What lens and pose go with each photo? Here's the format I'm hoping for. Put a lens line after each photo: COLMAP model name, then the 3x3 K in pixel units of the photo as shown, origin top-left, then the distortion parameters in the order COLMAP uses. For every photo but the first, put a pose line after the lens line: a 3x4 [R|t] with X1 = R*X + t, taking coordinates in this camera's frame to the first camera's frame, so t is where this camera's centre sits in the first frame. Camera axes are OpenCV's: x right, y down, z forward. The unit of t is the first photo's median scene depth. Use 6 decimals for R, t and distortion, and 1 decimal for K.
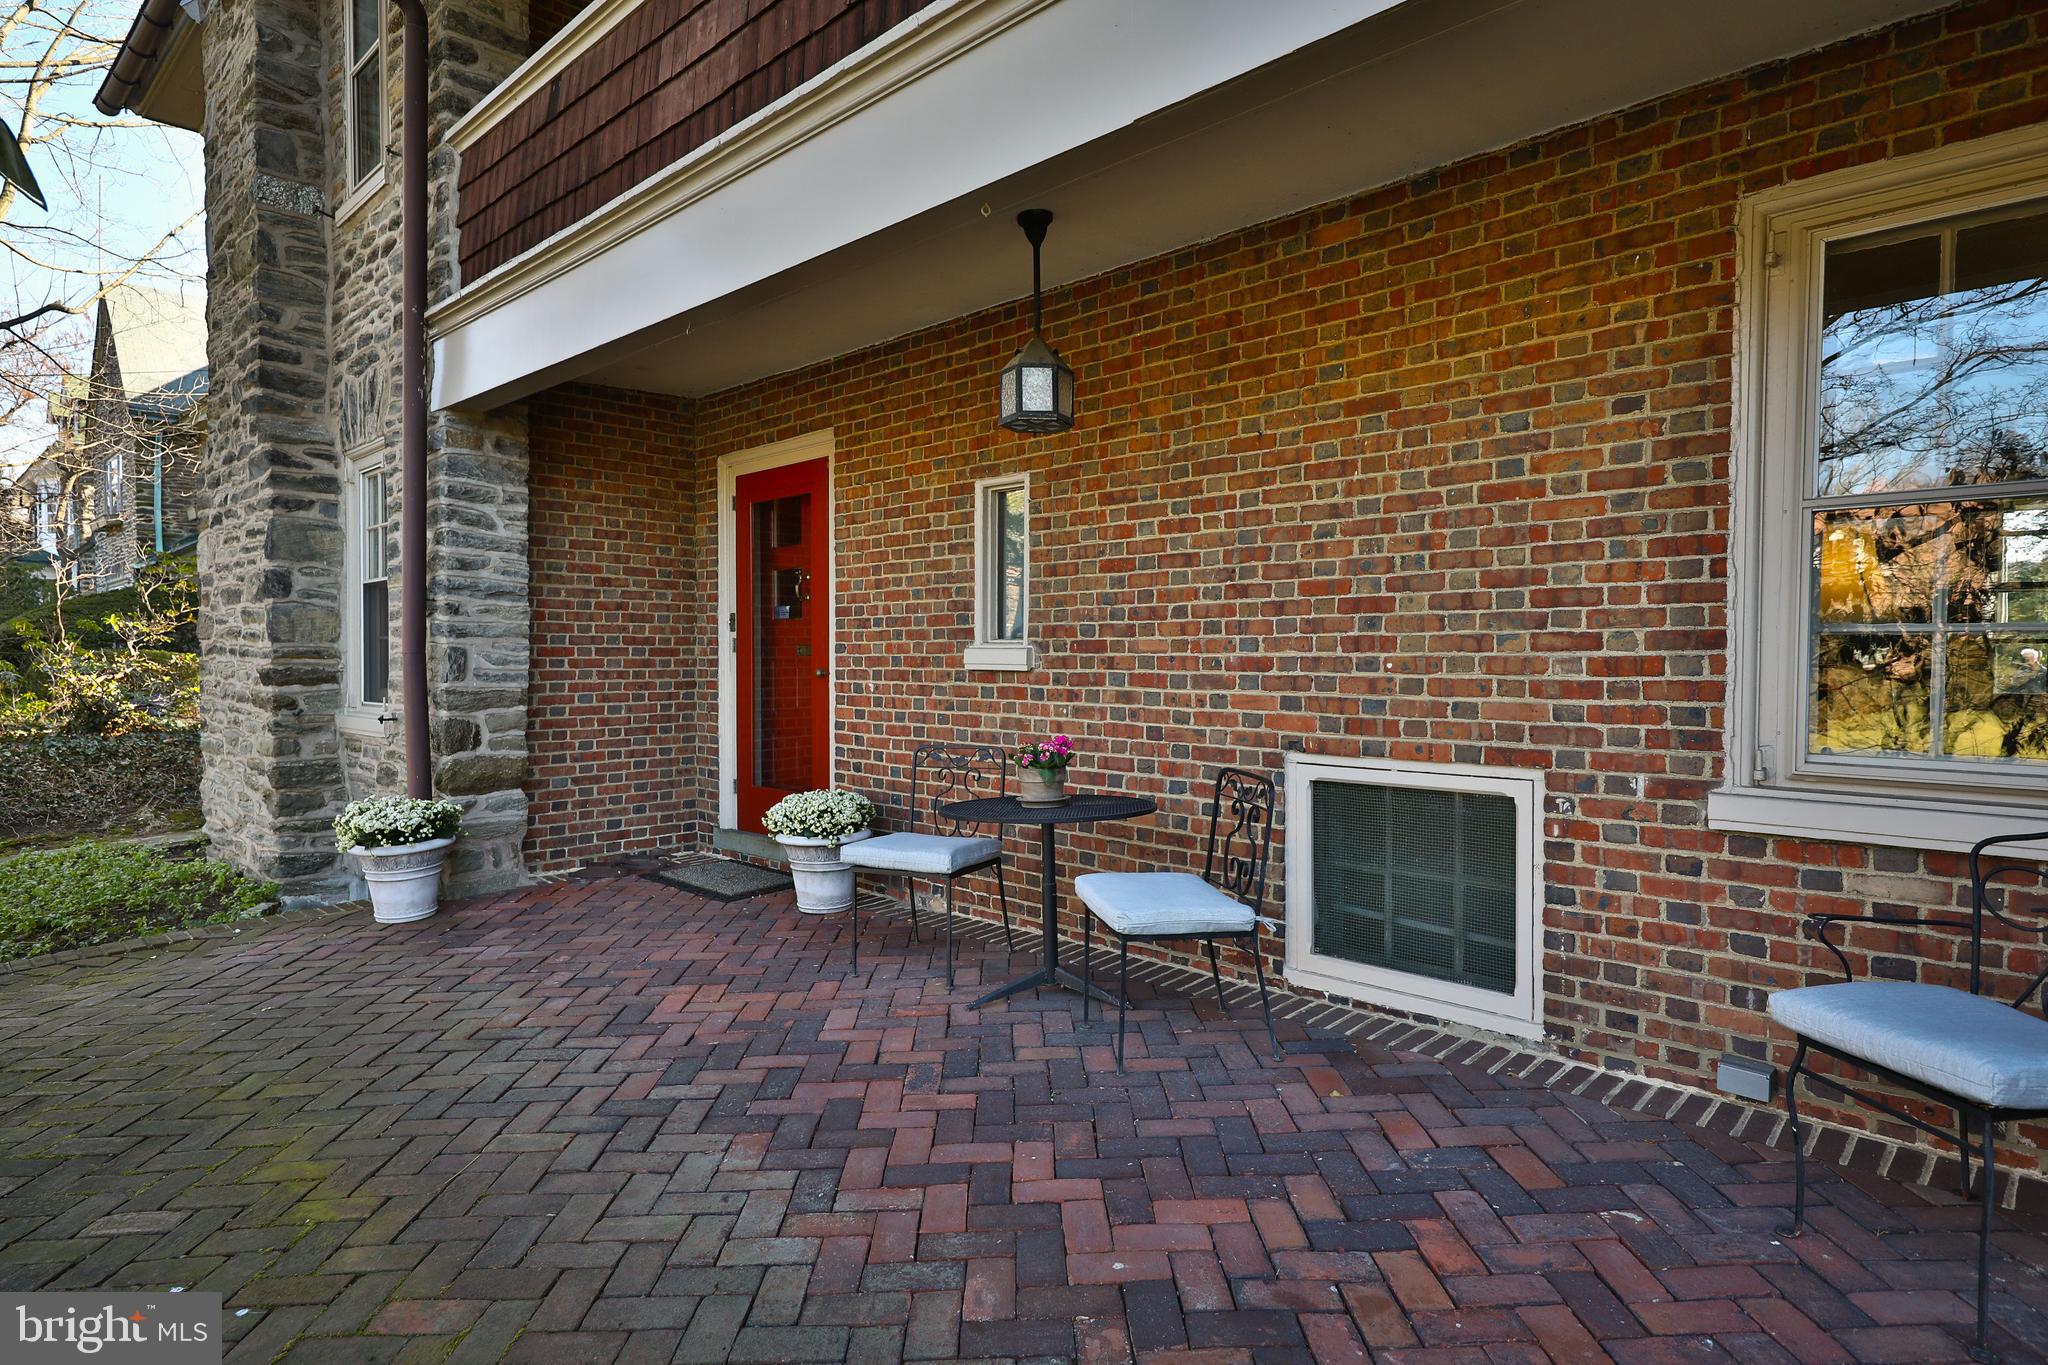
lens RADIAL K [[1097.6, 0, 1031.3], [0, 1097.6, 677.5], [0, 0, 1]] dist [0.010468, -0.002028]
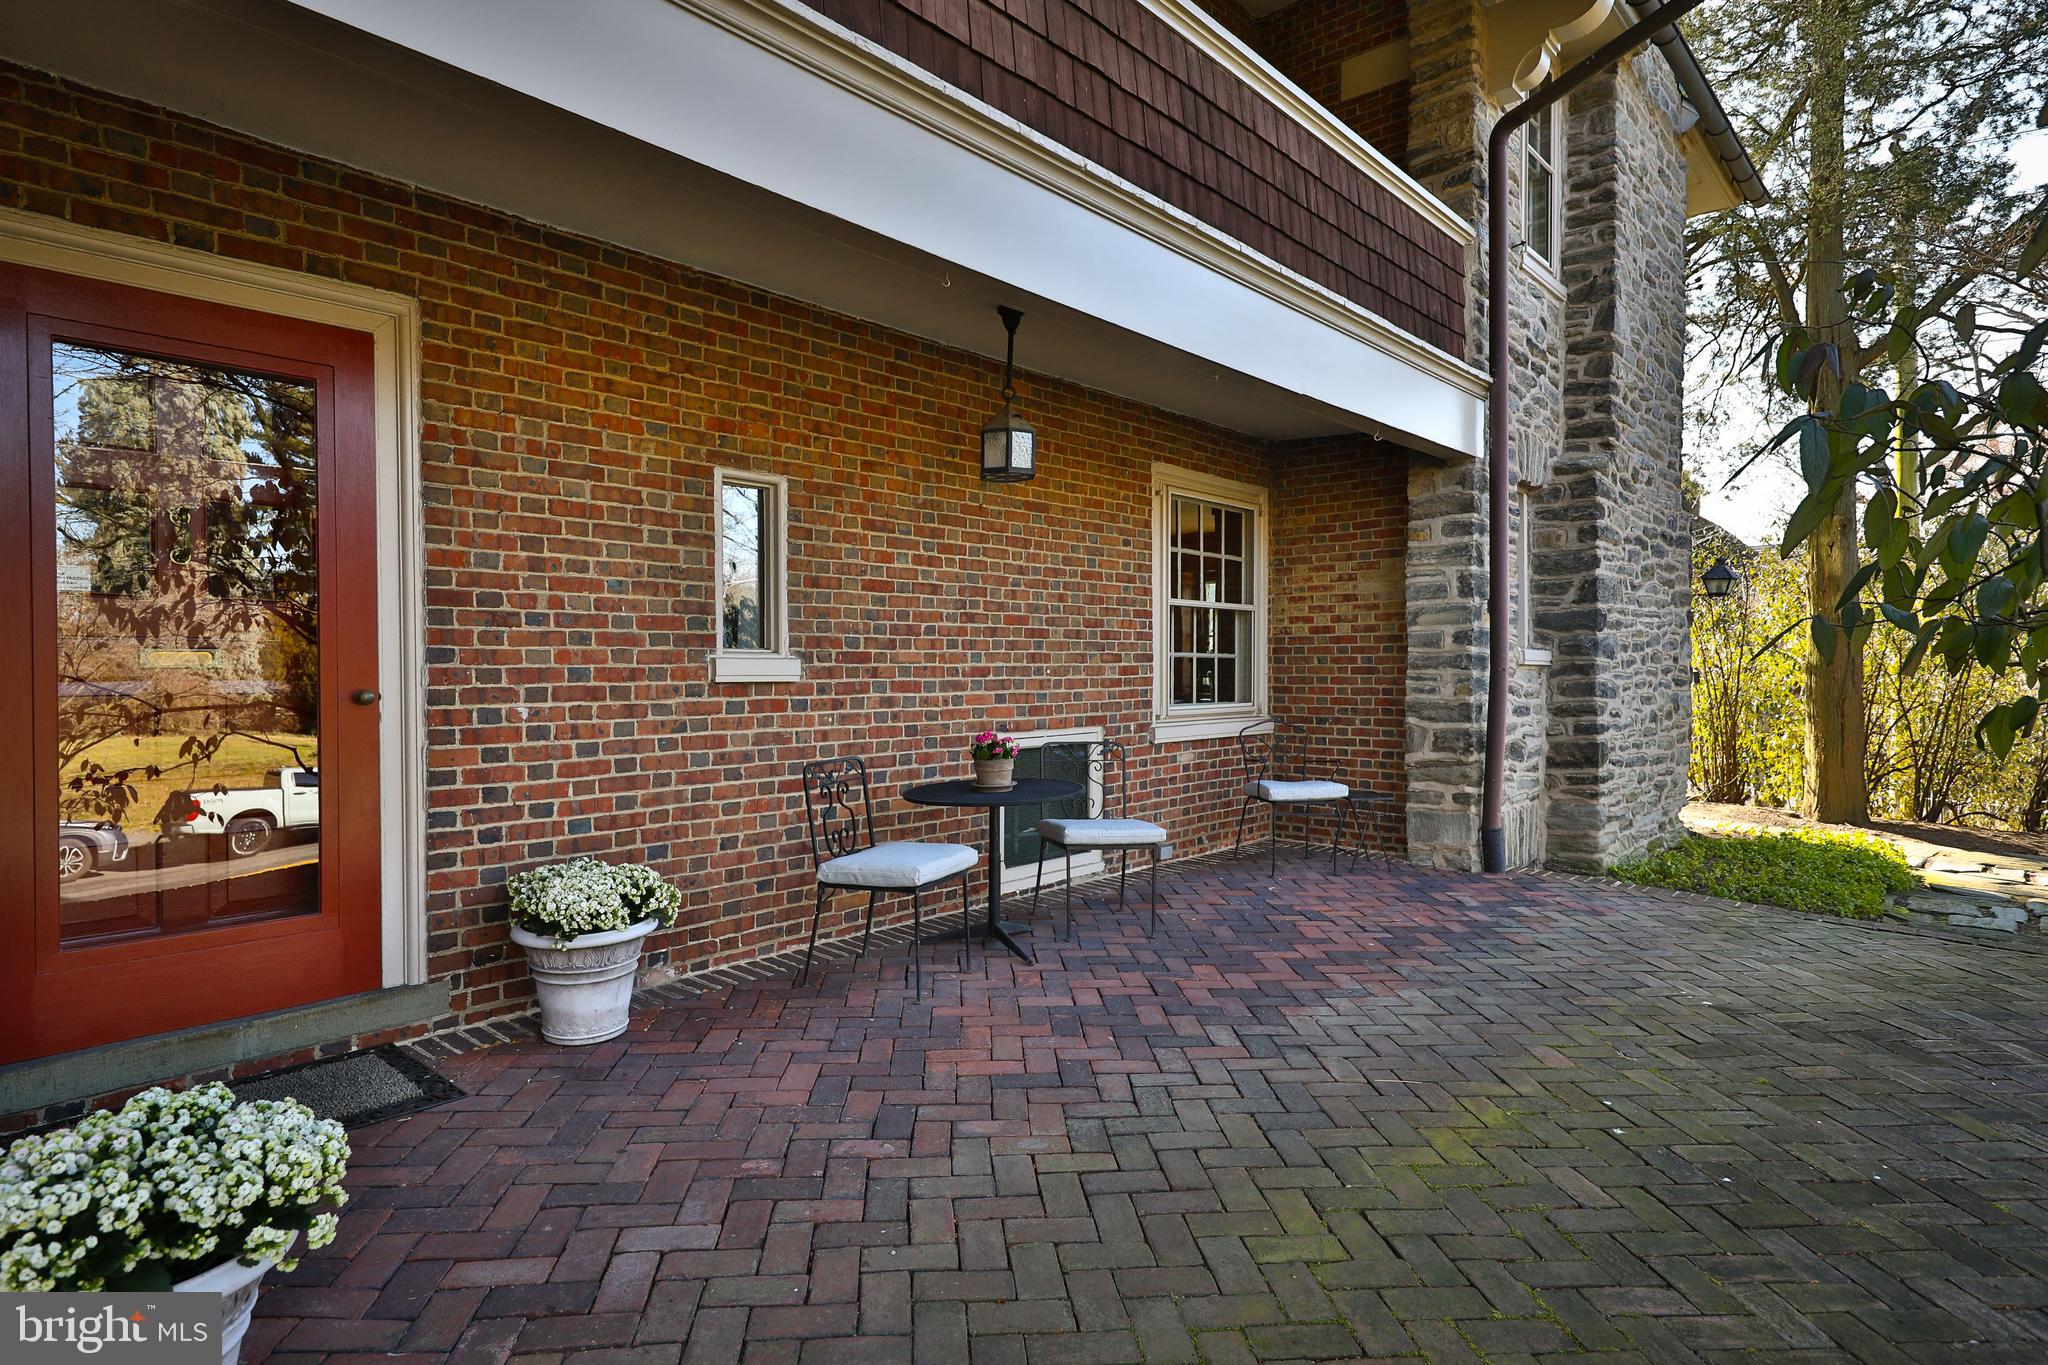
lens RADIAL K [[1097.6, 0, 1030.9], [0, 1097.6, 679.6], [0, 0, 1]] dist [0.010468, -0.002028]
pose [[-0.029037, -0.011300, 0.999514, -1.068313], [0.024324, 0.999632, 0.012008, -0.015742], [-0.999282, 0.024661, -0.028752, 0.889648]]
